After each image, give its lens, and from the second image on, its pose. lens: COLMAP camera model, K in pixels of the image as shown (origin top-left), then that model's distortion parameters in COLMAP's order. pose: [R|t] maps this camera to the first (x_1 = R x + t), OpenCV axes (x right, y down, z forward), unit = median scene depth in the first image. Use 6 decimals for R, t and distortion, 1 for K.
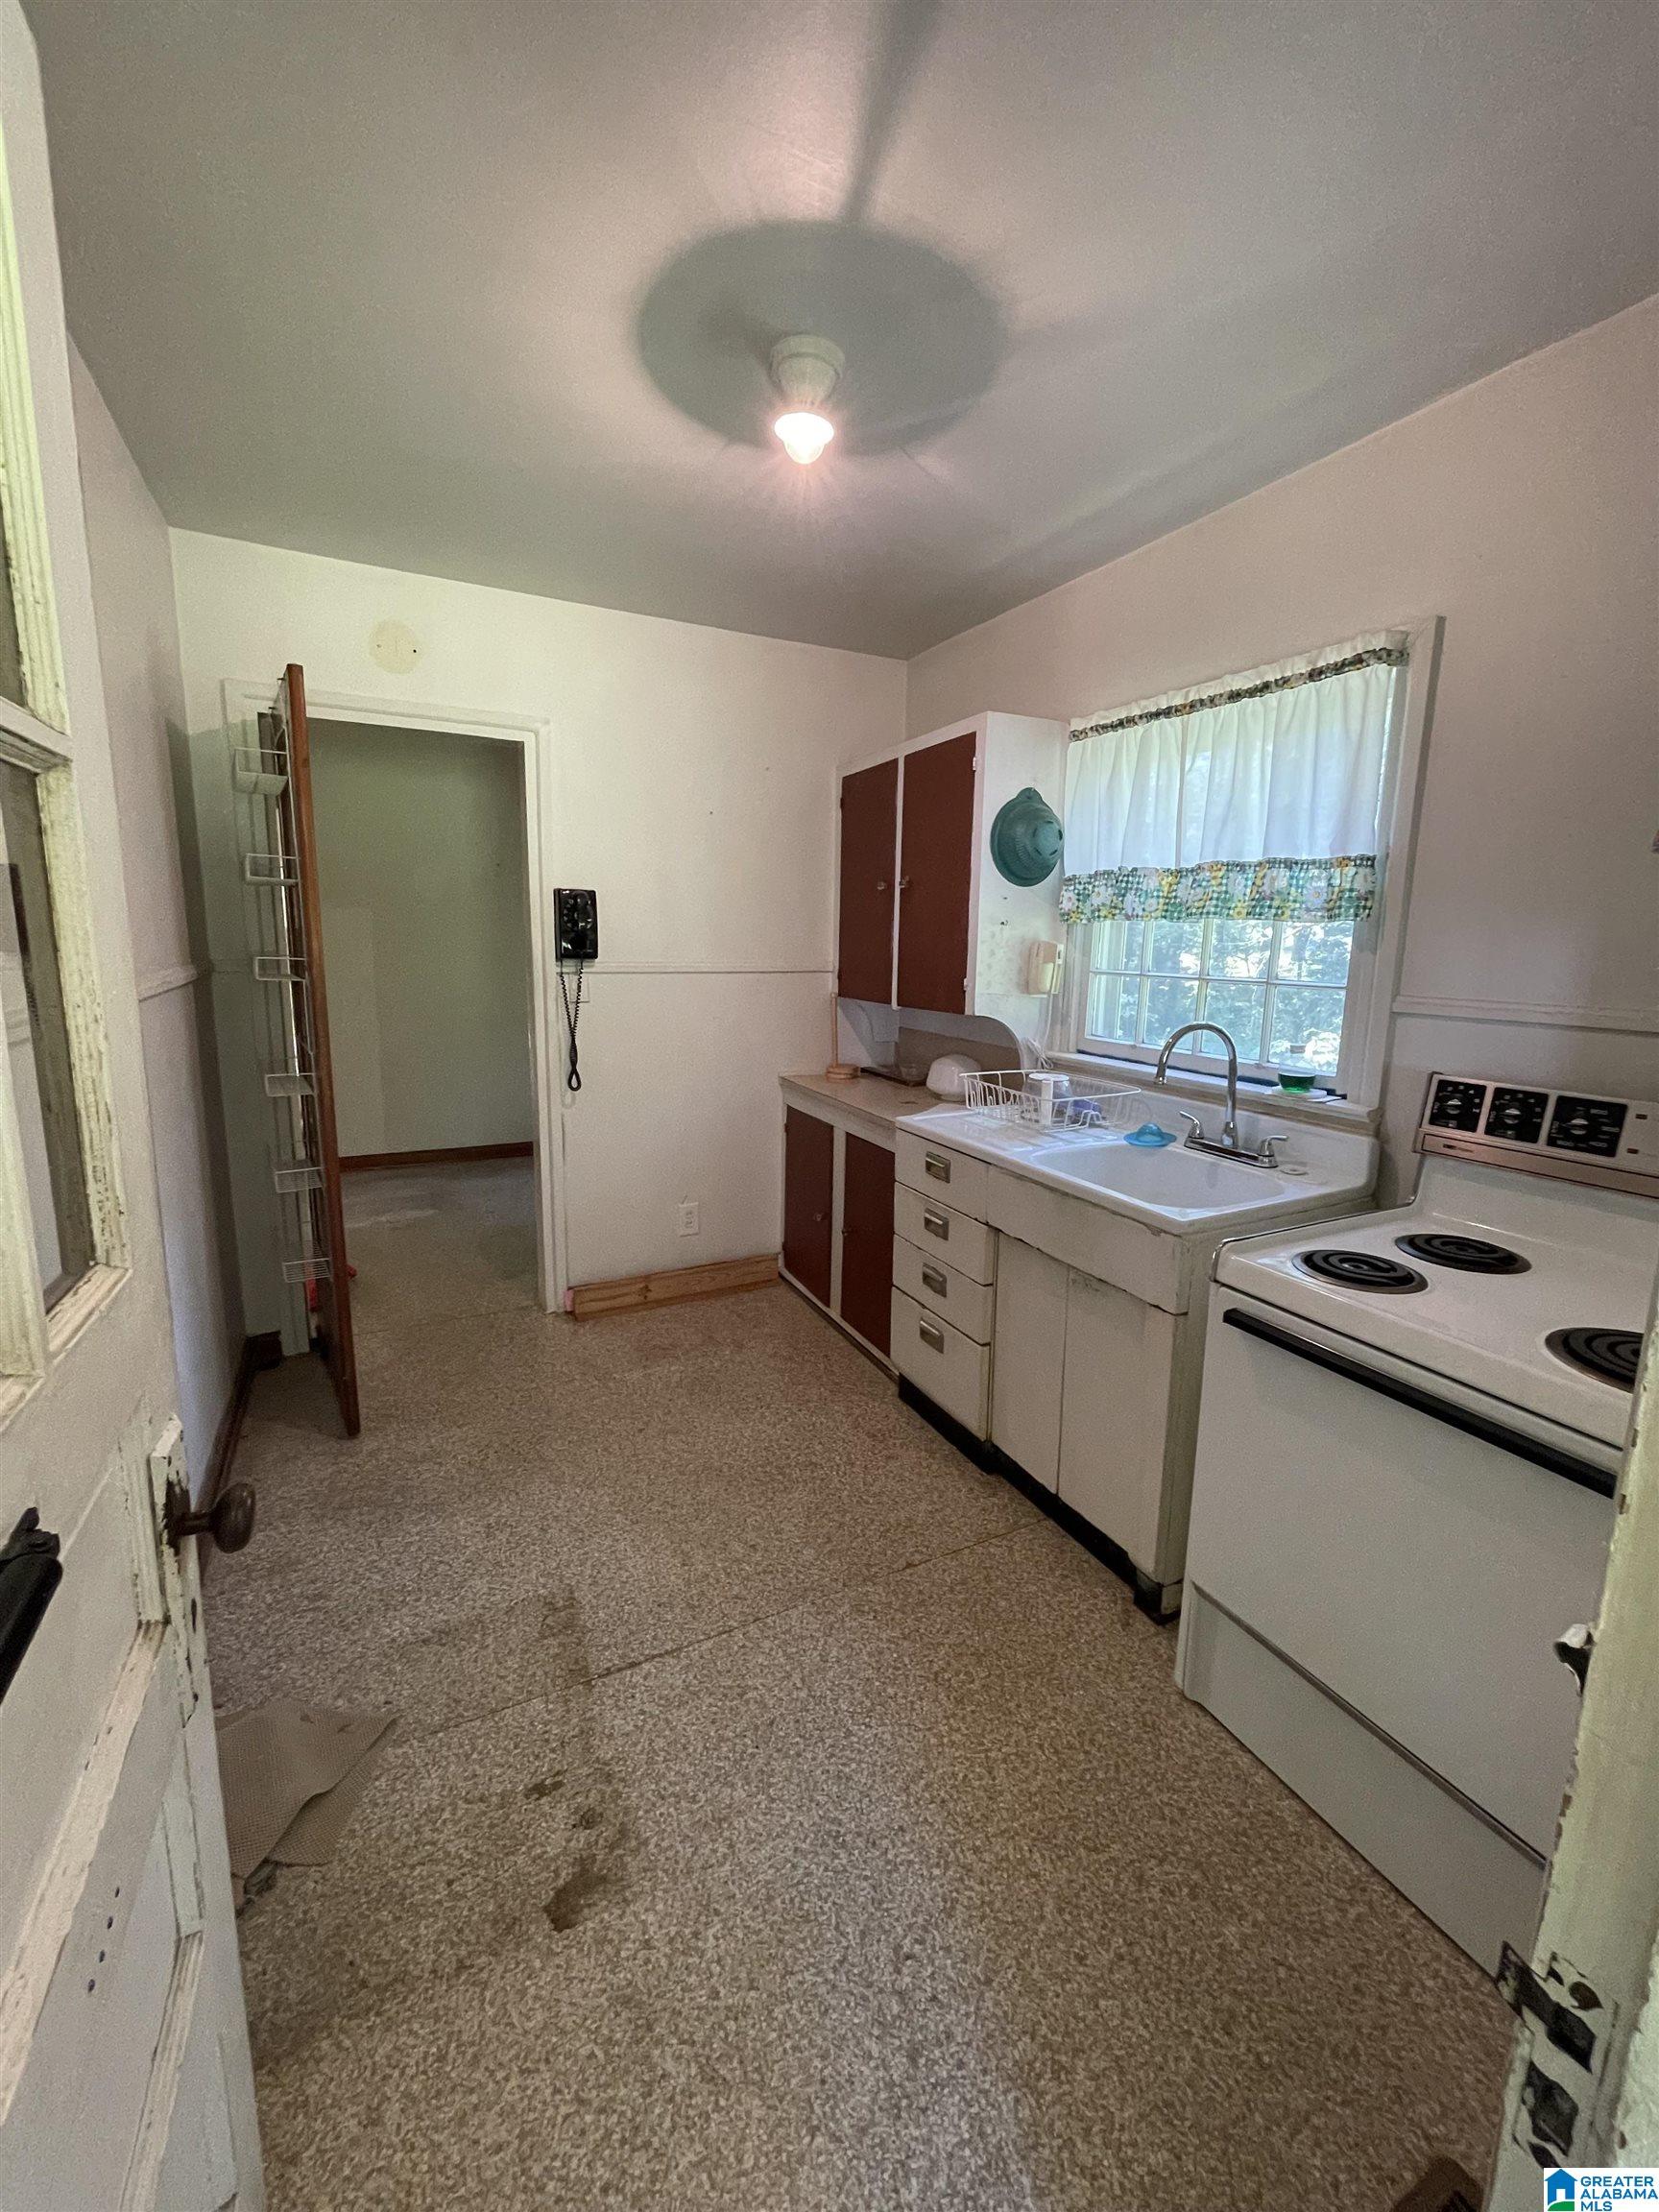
lens RADIAL K [[896.5, 0, 826.5], [0, 896.5, 1093.6], [0, 0, 1]] dist [0.001444, 0.000099]
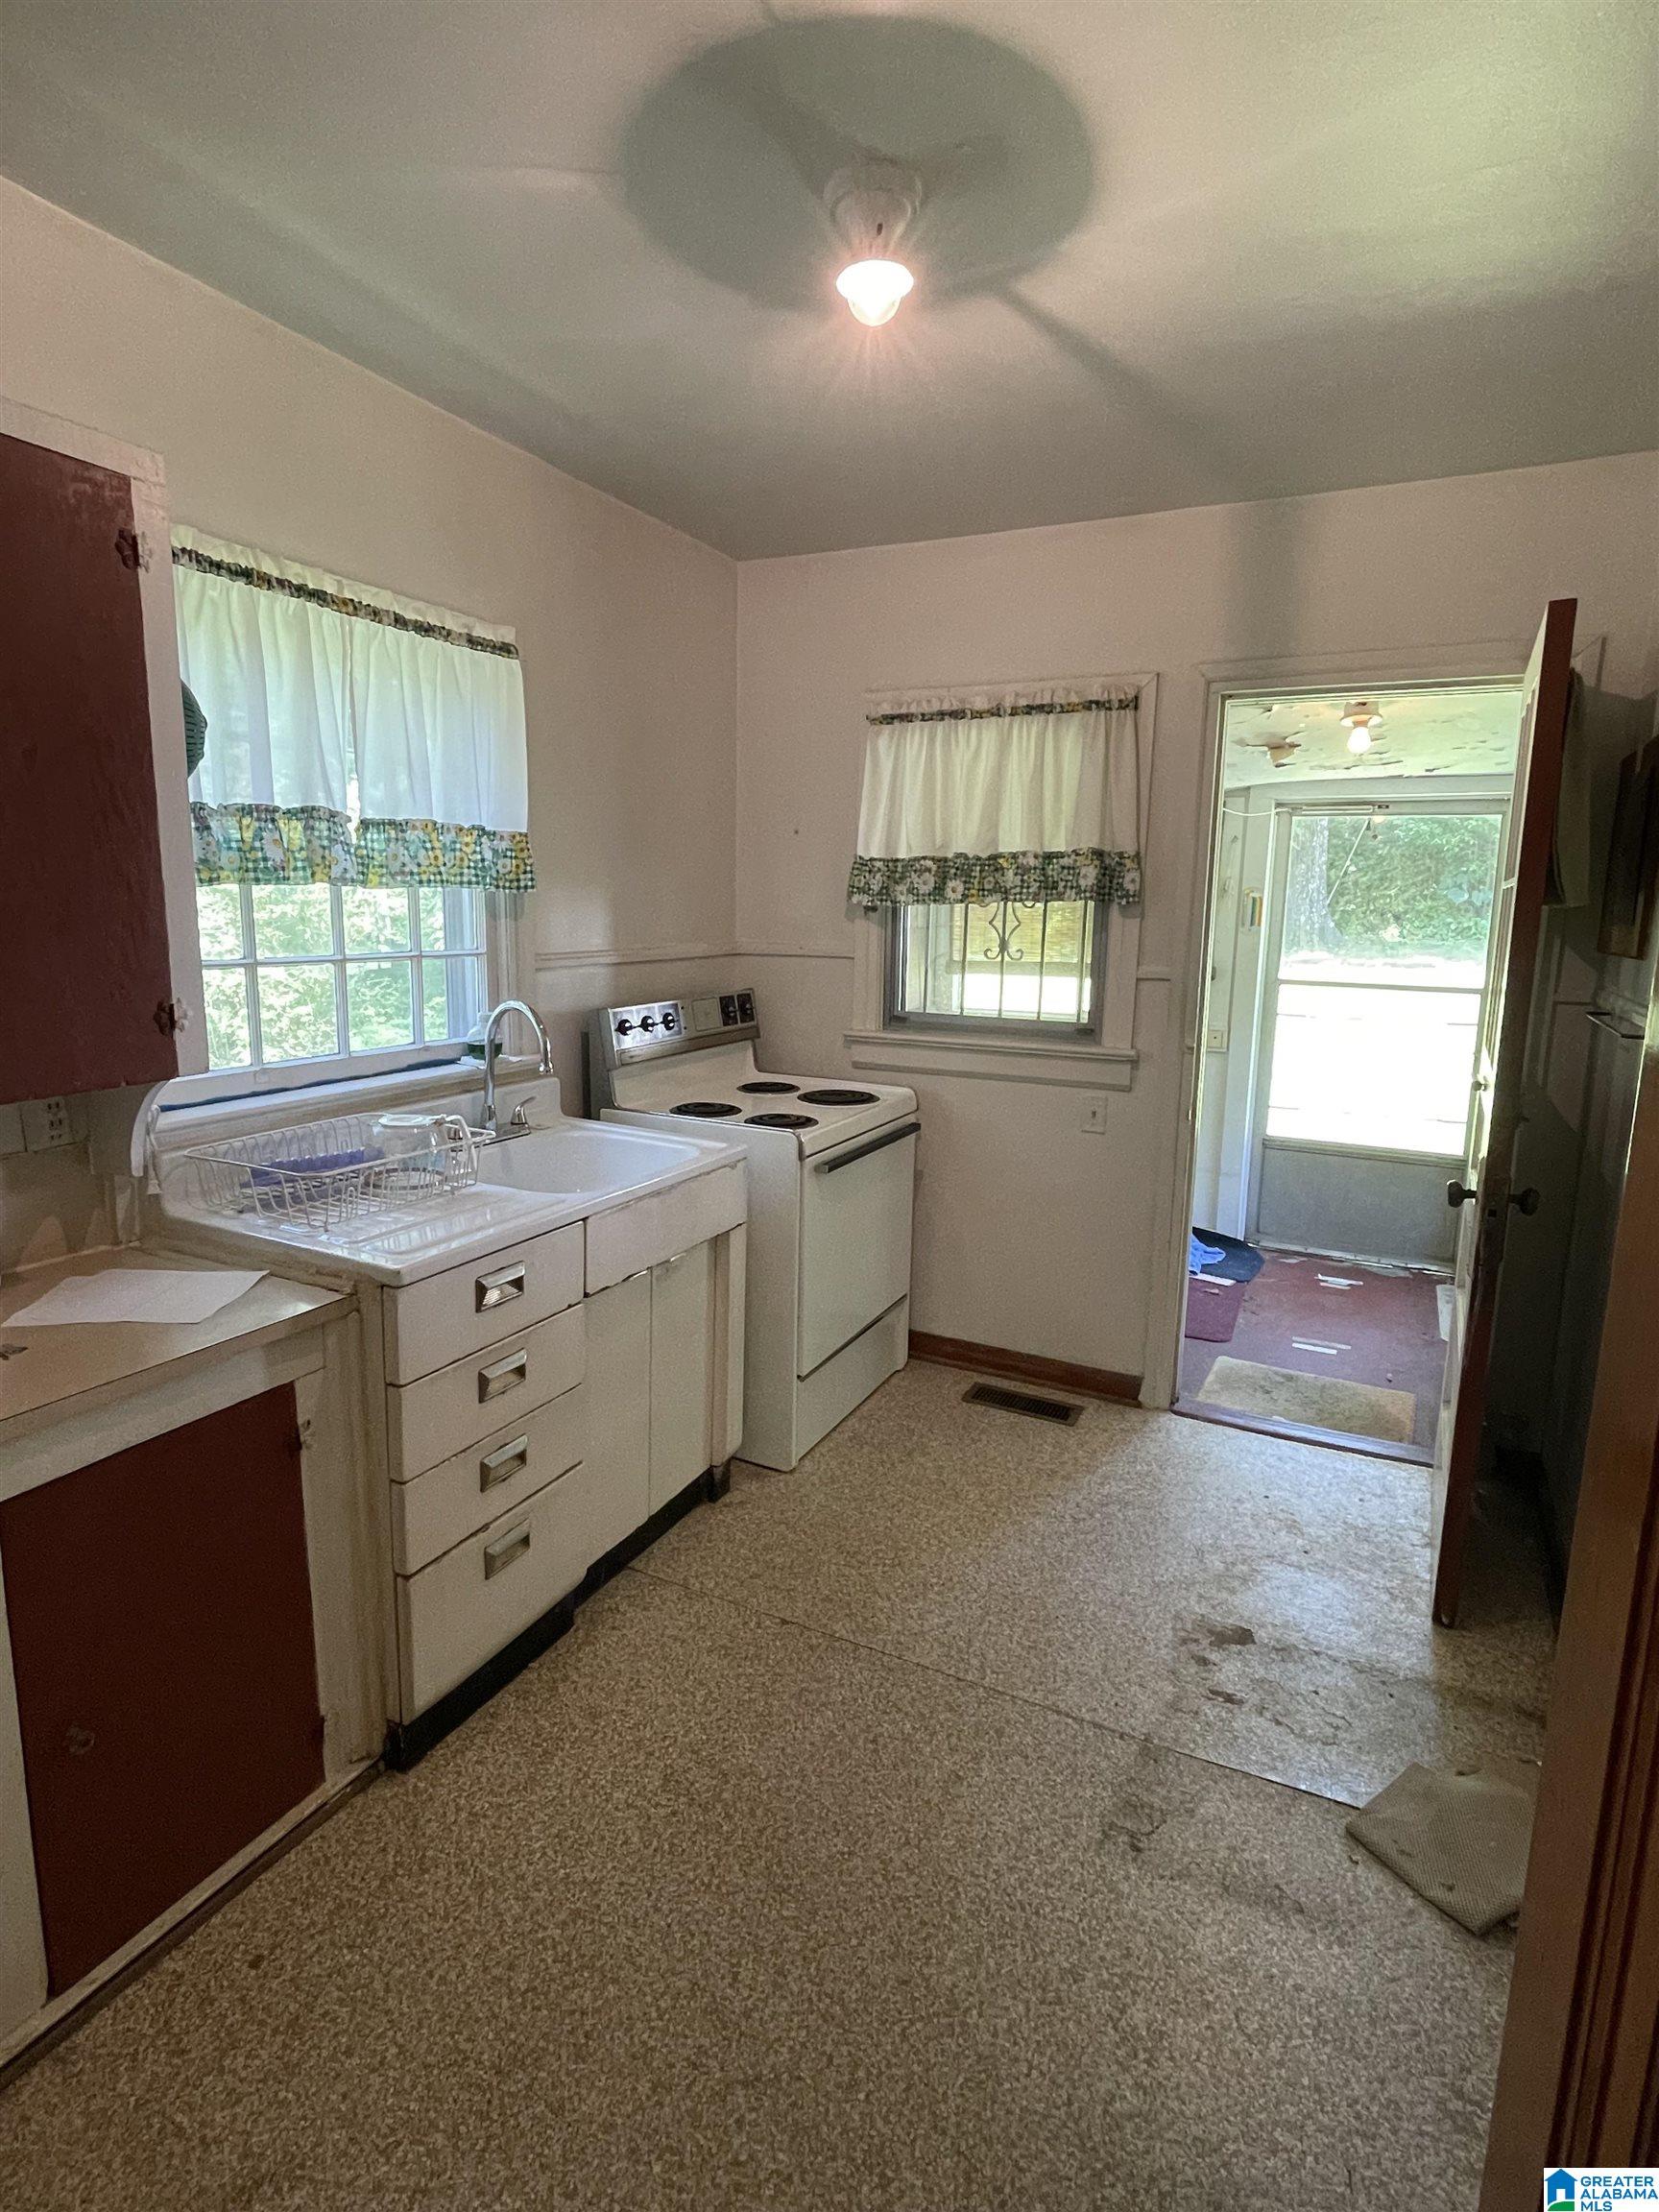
lens RADIAL K [[1124.8, 0, 824.3], [0, 1124.8, 1096.6], [0, 0, 1]] dist [-0.024902, -0.000183]
pose [[-0.596974, -0.172193, 0.783563, -0.726091], [0.108737, 0.950315, 0.291680, -0.299751], [-0.794857, 0.259328, -0.548590, 1.463307]]
